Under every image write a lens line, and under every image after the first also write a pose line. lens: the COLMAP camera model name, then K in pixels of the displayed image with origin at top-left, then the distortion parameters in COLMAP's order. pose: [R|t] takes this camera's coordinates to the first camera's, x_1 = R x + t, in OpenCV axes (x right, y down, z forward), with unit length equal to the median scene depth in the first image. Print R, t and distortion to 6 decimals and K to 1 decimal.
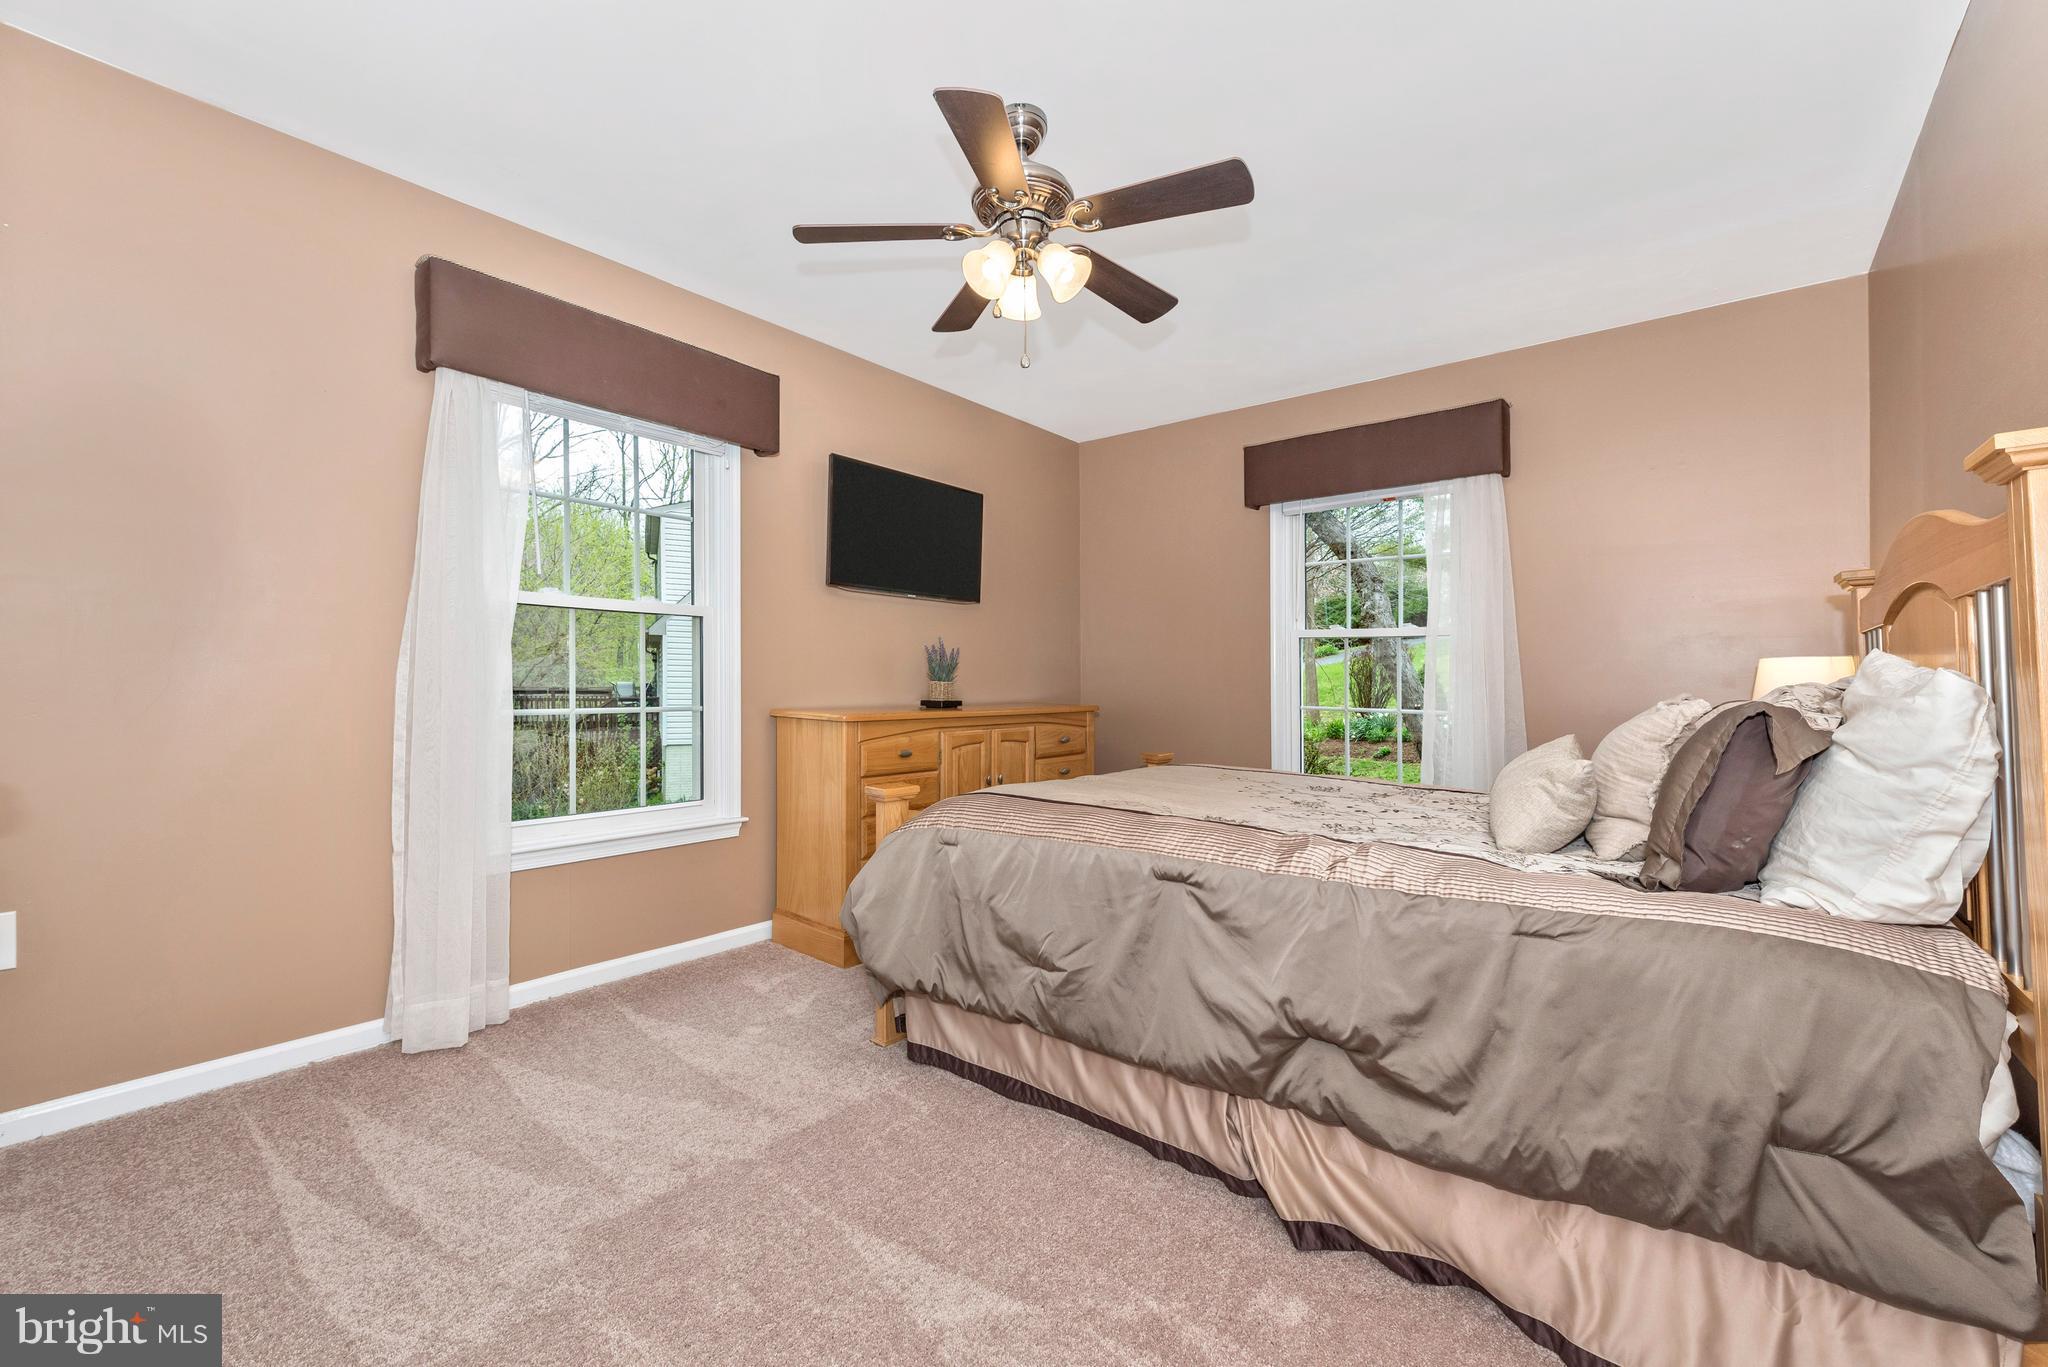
lens RADIAL K [[804.7, 0, 1020.2], [0, 804.7, 675.3], [0, 0, 1]] dist [0.003569, -0.000294]
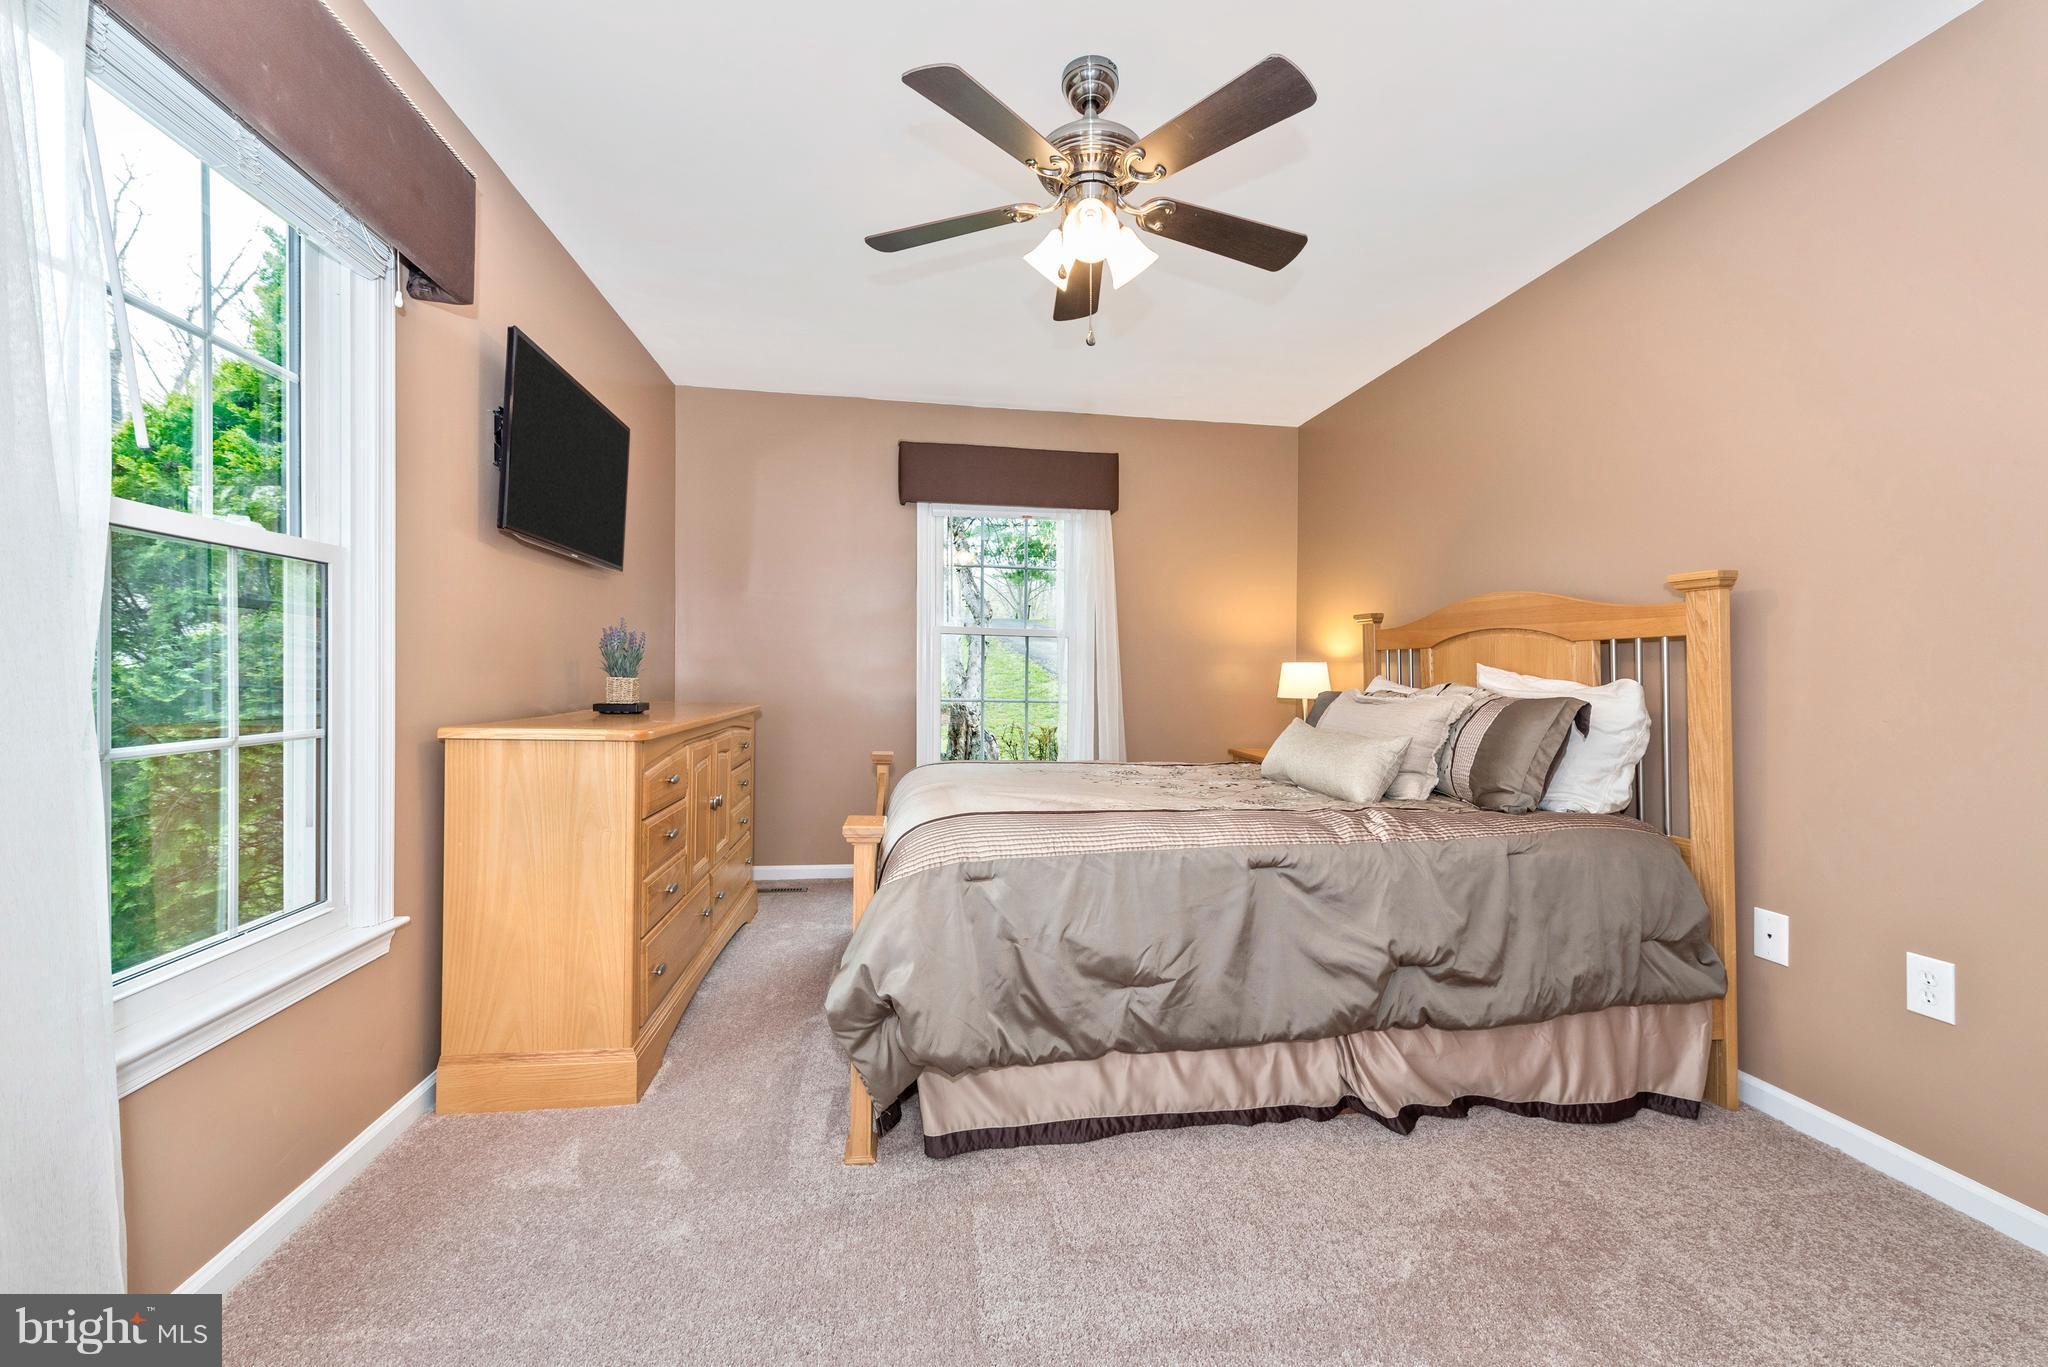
lens RADIAL K [[804.7, 0, 1020.2], [0, 804.7, 675.3], [0, 0, 1]] dist [0.003569, -0.000294]
pose [[0.674331, -0.000787, 0.738428, -0.855036], [-0.010620, 0.999886, 0.010764, -0.014625], [-0.738352, -0.015100, 0.674246, 0.517304]]
